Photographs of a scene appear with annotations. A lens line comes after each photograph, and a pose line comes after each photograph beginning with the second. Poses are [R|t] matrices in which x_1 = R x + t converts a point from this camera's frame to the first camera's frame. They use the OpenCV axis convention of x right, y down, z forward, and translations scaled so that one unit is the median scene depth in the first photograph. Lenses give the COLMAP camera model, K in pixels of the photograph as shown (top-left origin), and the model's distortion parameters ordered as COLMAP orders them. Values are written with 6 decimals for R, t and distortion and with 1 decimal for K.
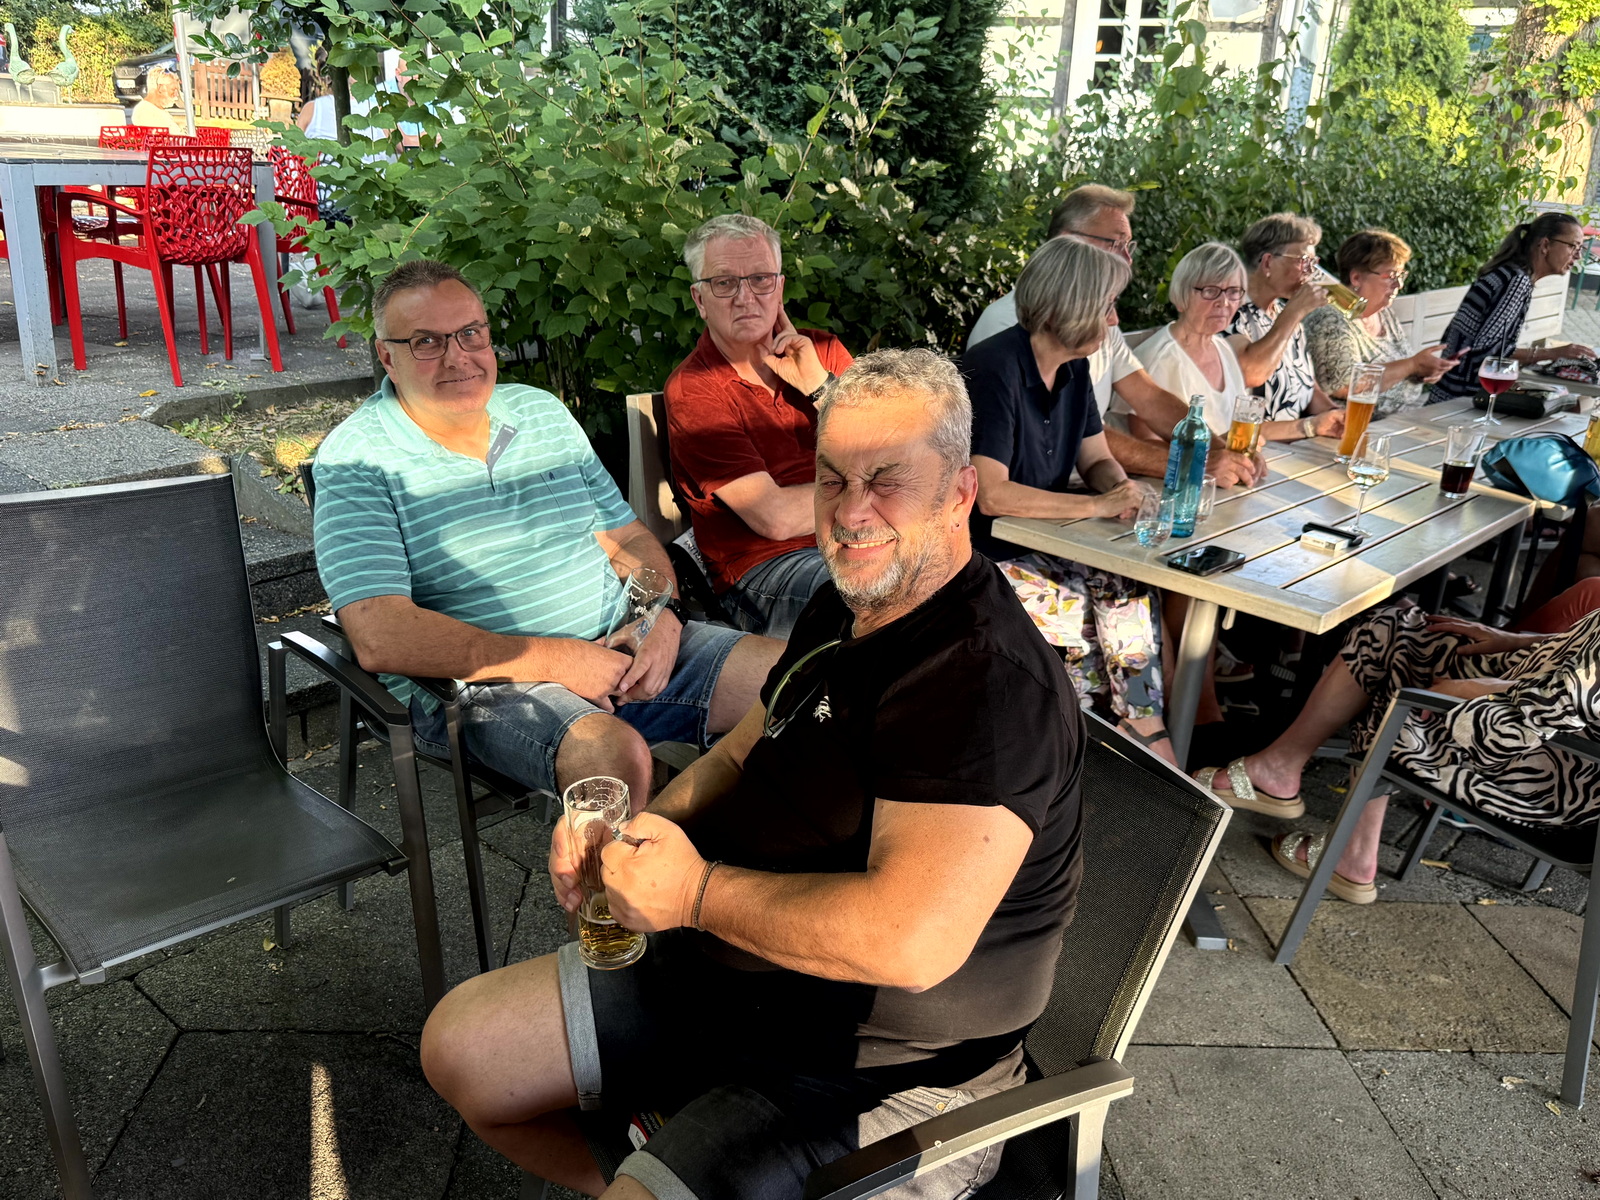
lens RADIAL K [[1307.7, 0, 798.0], [0, 1307.7, 601.0], [0, 0, 1]] dist [0.013330, -0.022398]
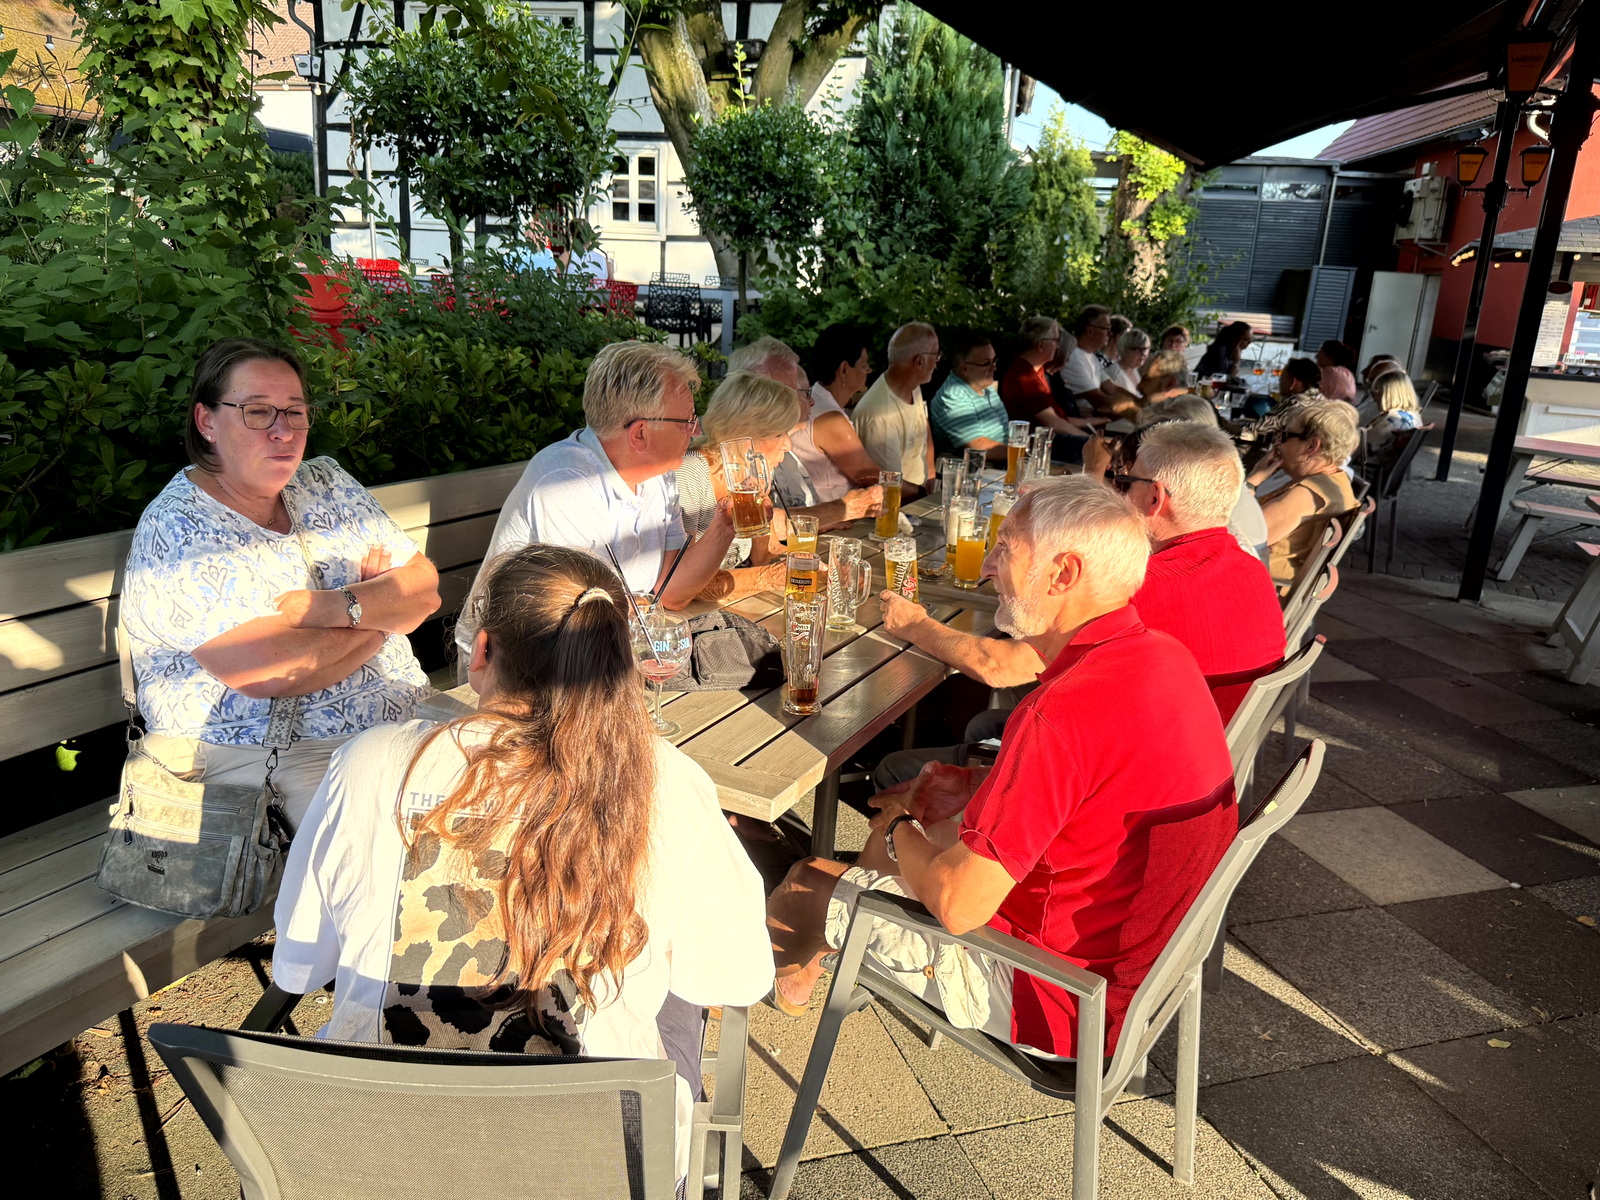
lens RADIAL K [[1142.6, 0, 803.1], [0, 1142.6, 602.9], [0, 0, 1]] dist [-0.005279, 0.000803]
pose [[0.966146, -0.065183, 0.249627, -0.656699], [0.074506, 0.996825, -0.028072, 0.196741], [-0.247005, 0.045720, 0.967935, -0.701765]]
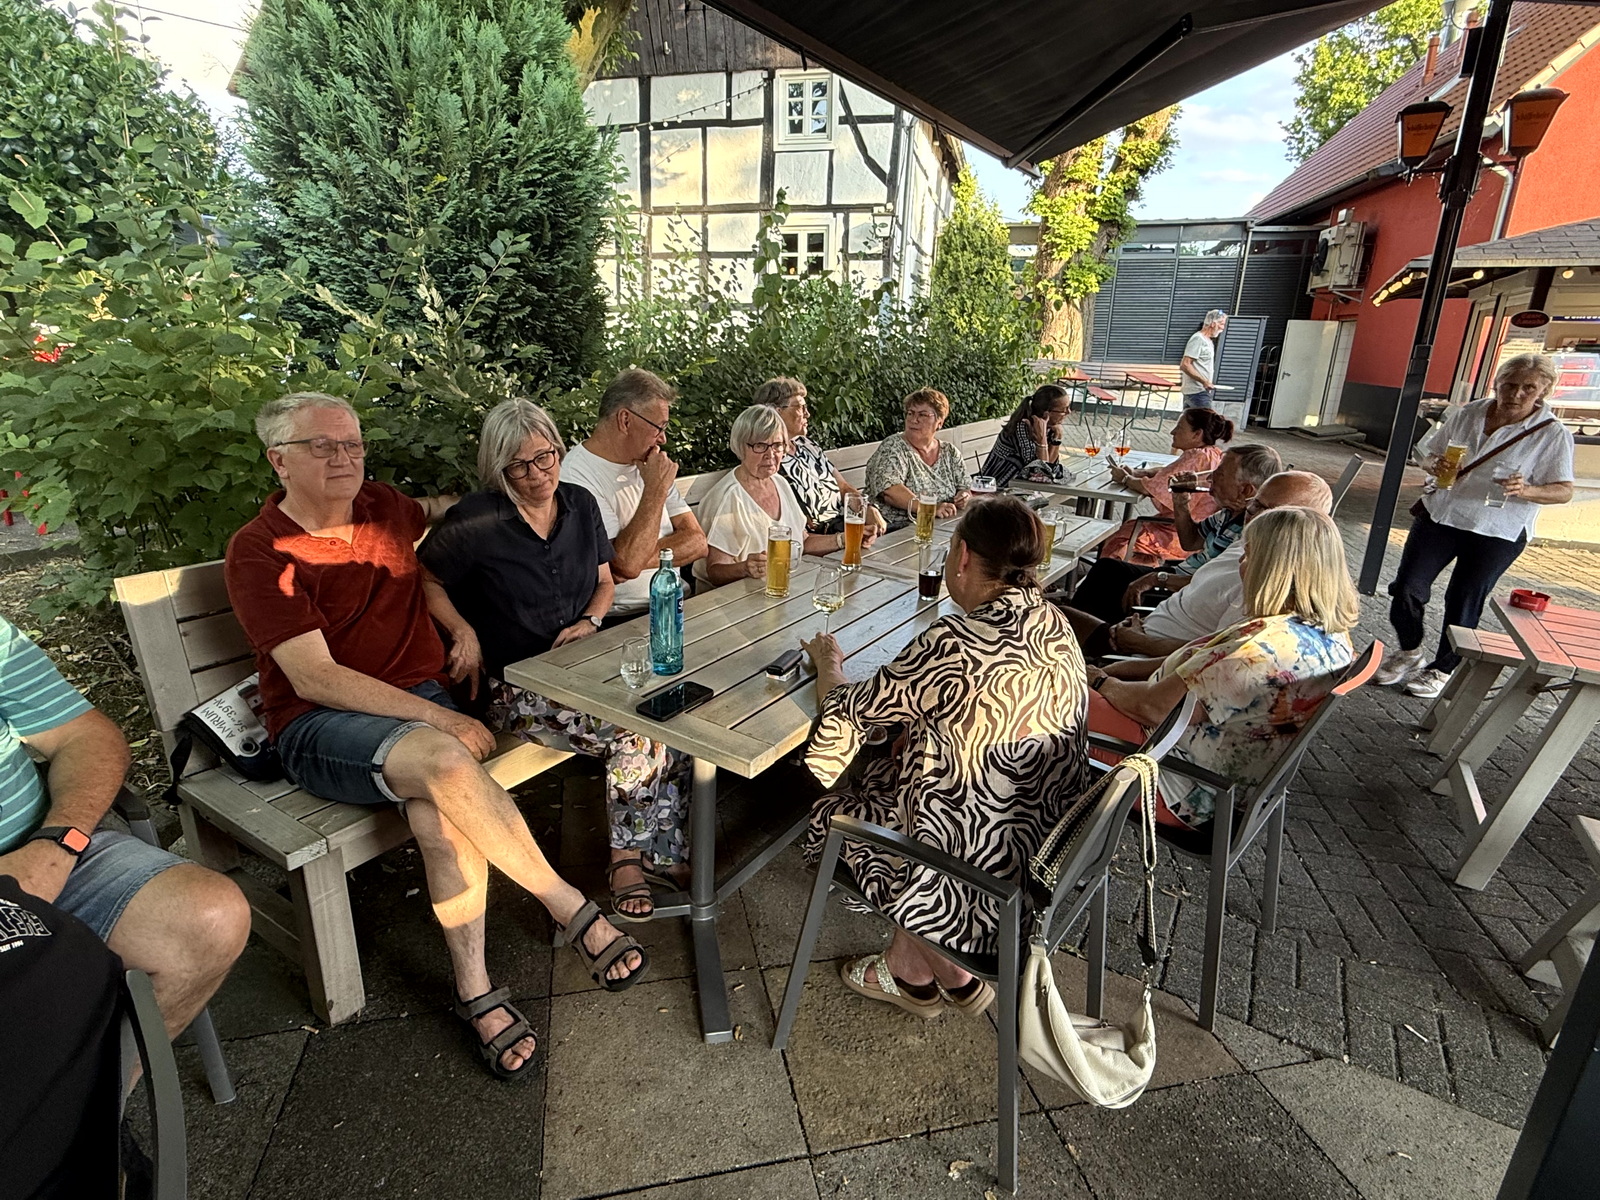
lens RADIAL K [[796.8, 0, 795.3], [0, 796.8, 593.2], [0, 0, 1]] dist [0.000958, -0.001230]
pose [[0.985181, -0.072948, 0.155235, 0.208600], [0.076297, 0.996961, -0.015719, -0.068926], [-0.153617, 0.027331, 0.987752, 0.212815]]
